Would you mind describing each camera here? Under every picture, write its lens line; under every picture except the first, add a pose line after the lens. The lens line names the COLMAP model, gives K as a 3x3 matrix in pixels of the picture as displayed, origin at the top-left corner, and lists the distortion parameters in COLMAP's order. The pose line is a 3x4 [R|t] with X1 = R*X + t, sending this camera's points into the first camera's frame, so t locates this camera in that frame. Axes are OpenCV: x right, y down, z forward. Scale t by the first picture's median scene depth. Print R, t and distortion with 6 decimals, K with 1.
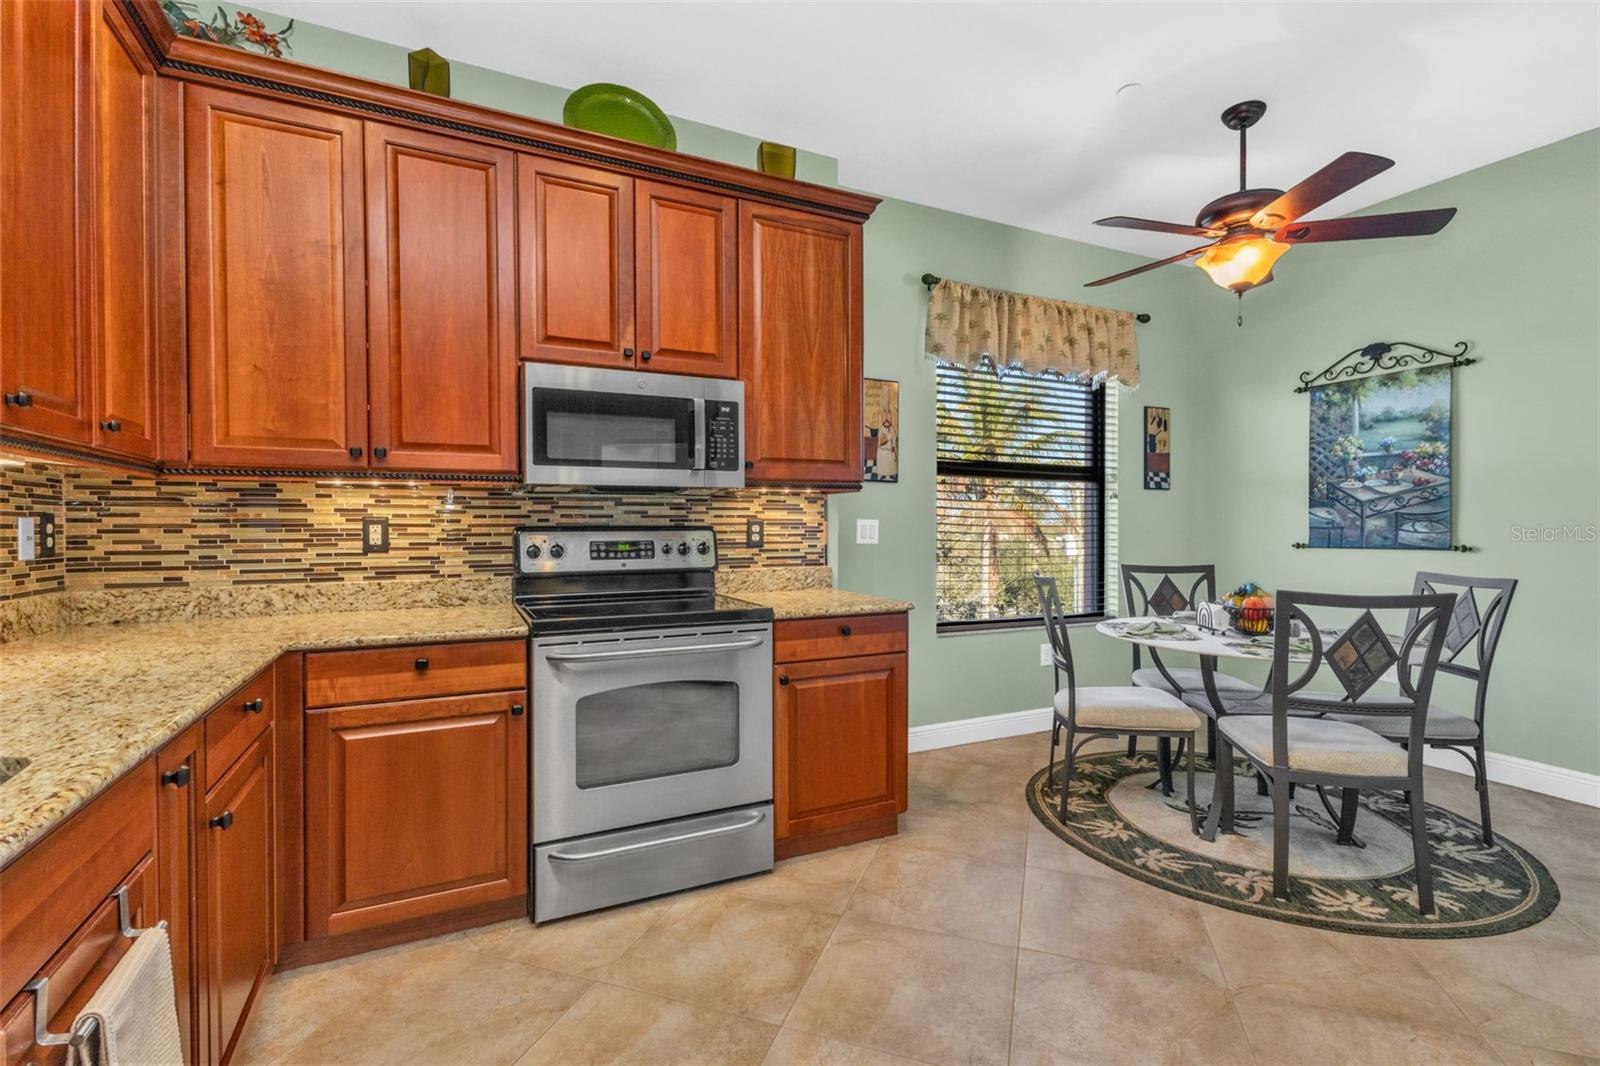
lens RADIAL K [[687.5, 0, 808.3], [0, 687.5, 530.1], [0, 0, 1]] dist [0.009444, -0.003781]
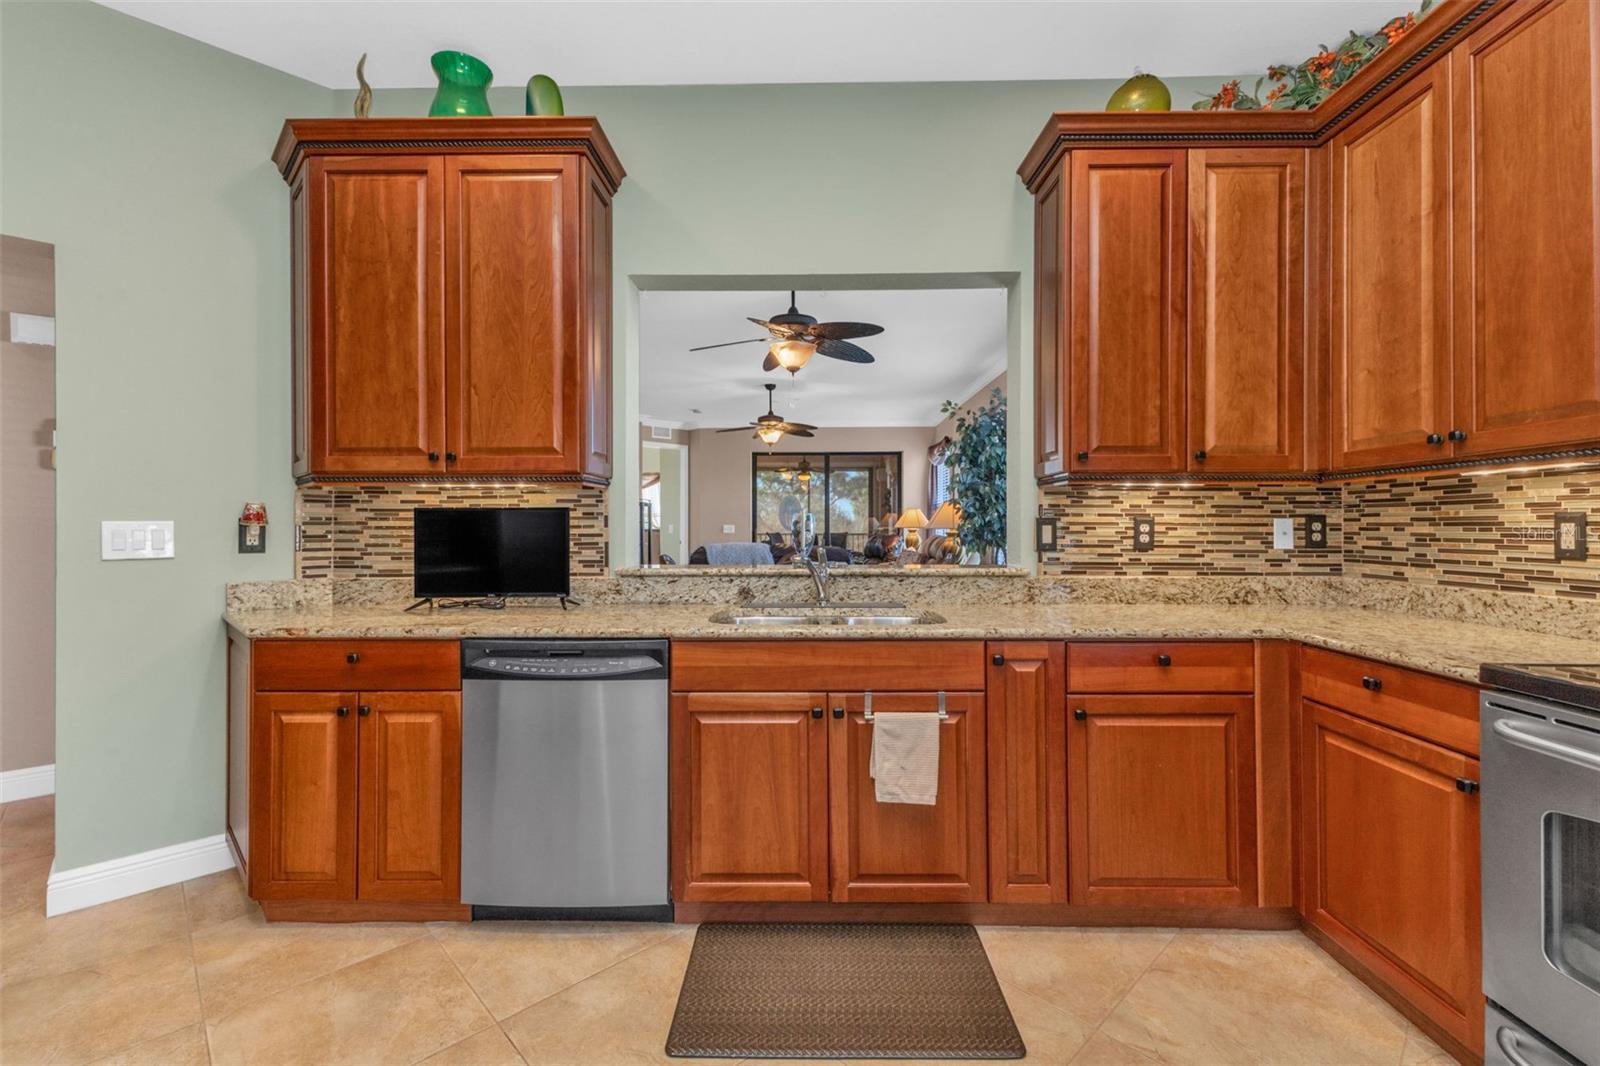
lens RADIAL K [[699.3, 0, 803.4], [0, 699.3, 526.0], [0, 0, 1]] dist [0.007712, -0.000482]
pose [[-0.447817, 0.003172, -0.894120, 0.446343], [-0.003441, 0.999980, 0.005271, -0.005833], [0.894119, 0.005437, -0.447797, 0.614842]]
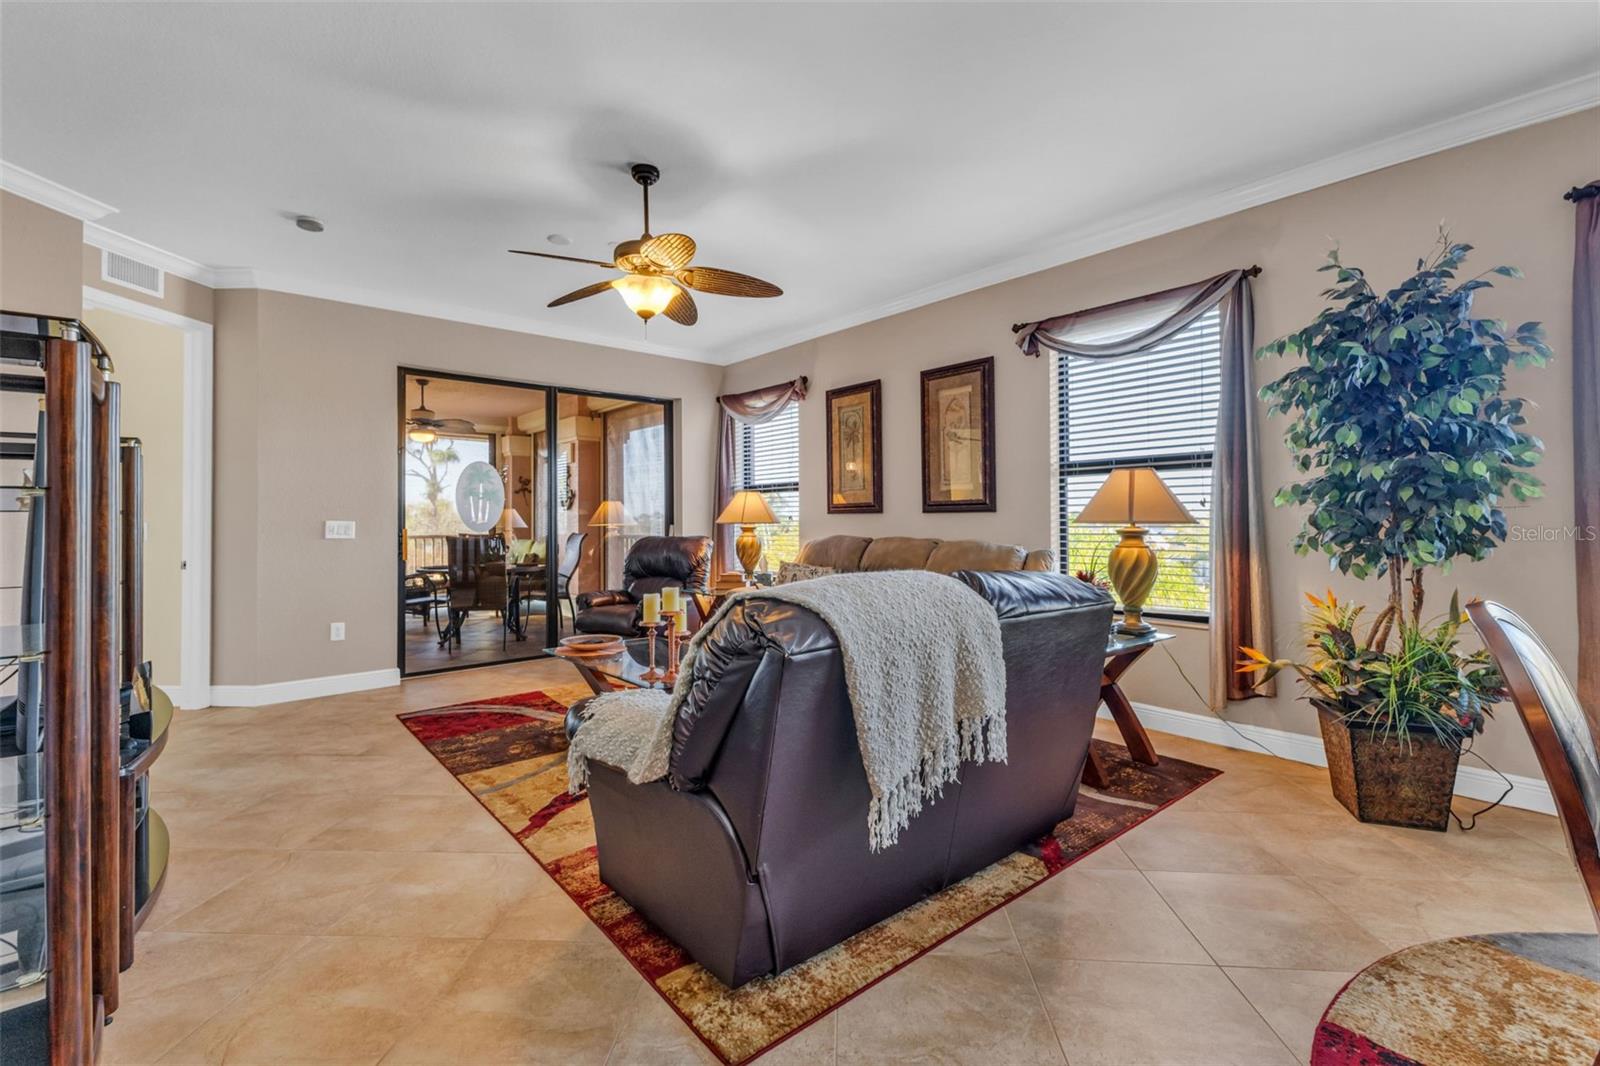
lens RADIAL K [[693.3, 0, 800.9], [0, 693.3, 513.4], [0, 0, 1]] dist [0.005589, 0.000183]
pose [[0.268760, -0.009377, -0.963162, -1.191237], [-0.000605, 0.999951, -0.009904, 0.012364], [0.963207, 0.003245, 0.268741, -1.190759]]
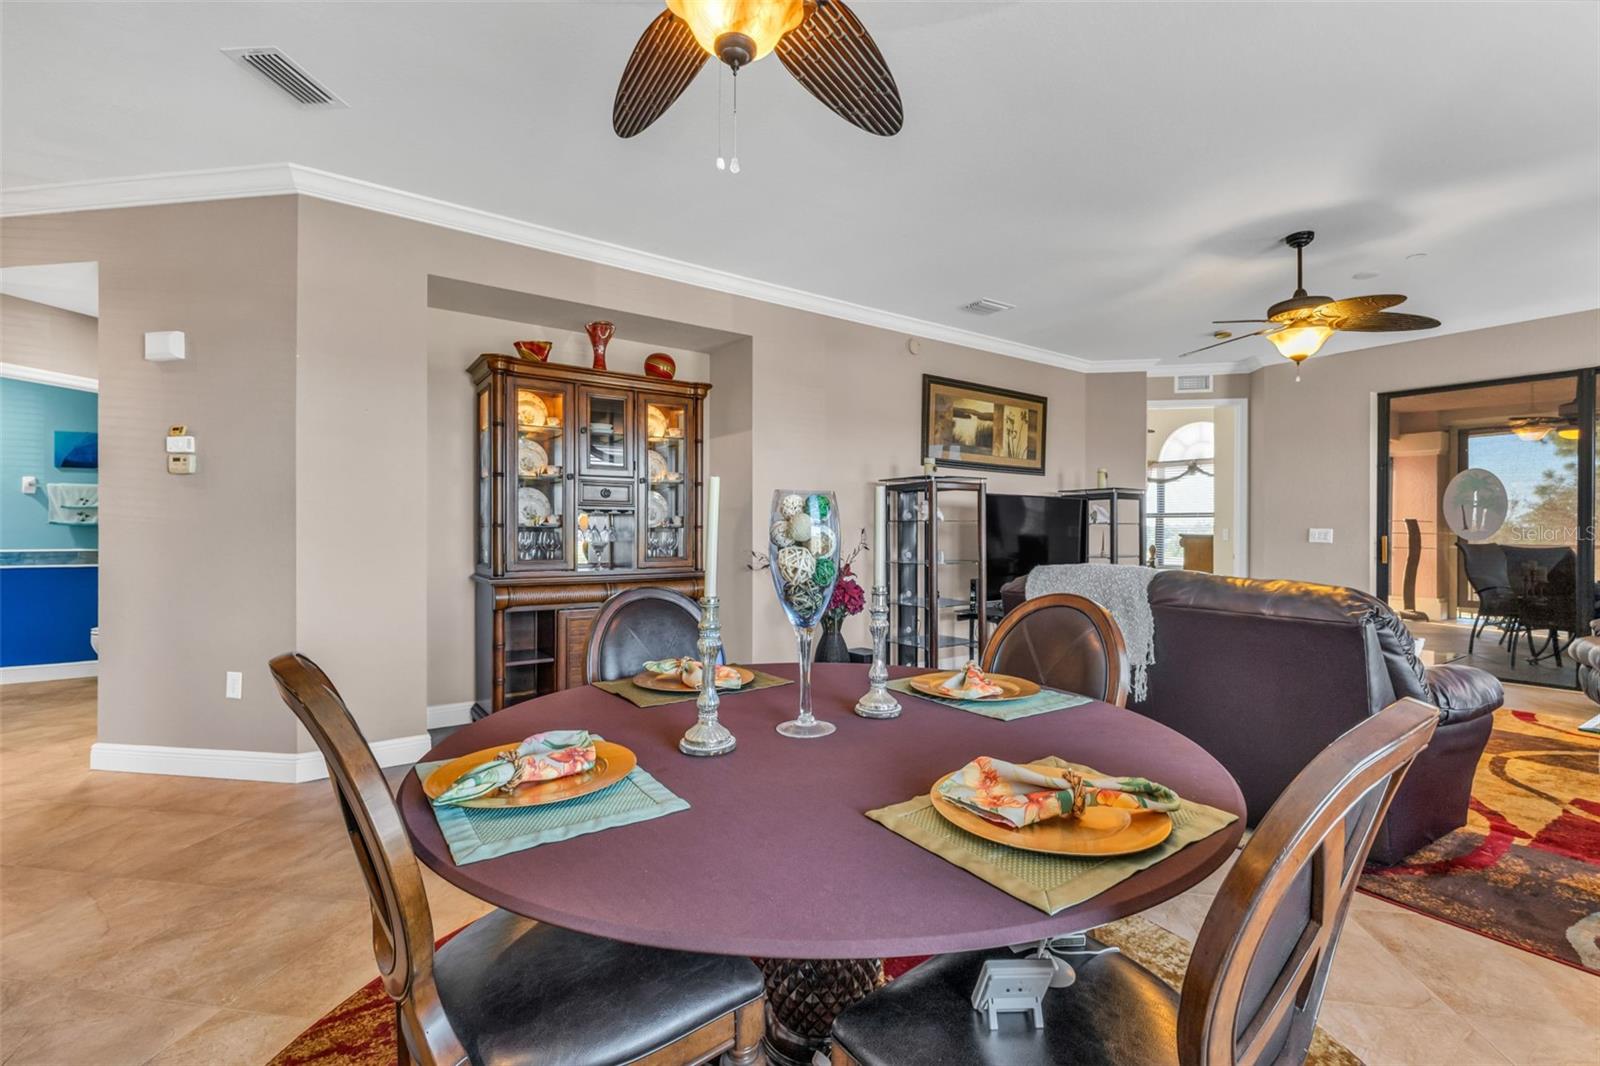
lens RADIAL K [[699.3, 0, 803.4], [0, 699.3, 526.0], [0, 0, 1]] dist [0.007712, -0.000482]
pose [[-0.984838, -0.001736, -0.173469, -1.149746], [-0.002428, 0.999990, 0.003781, -0.000547], [0.173461, 0.004145, -0.984832, 0.342948]]
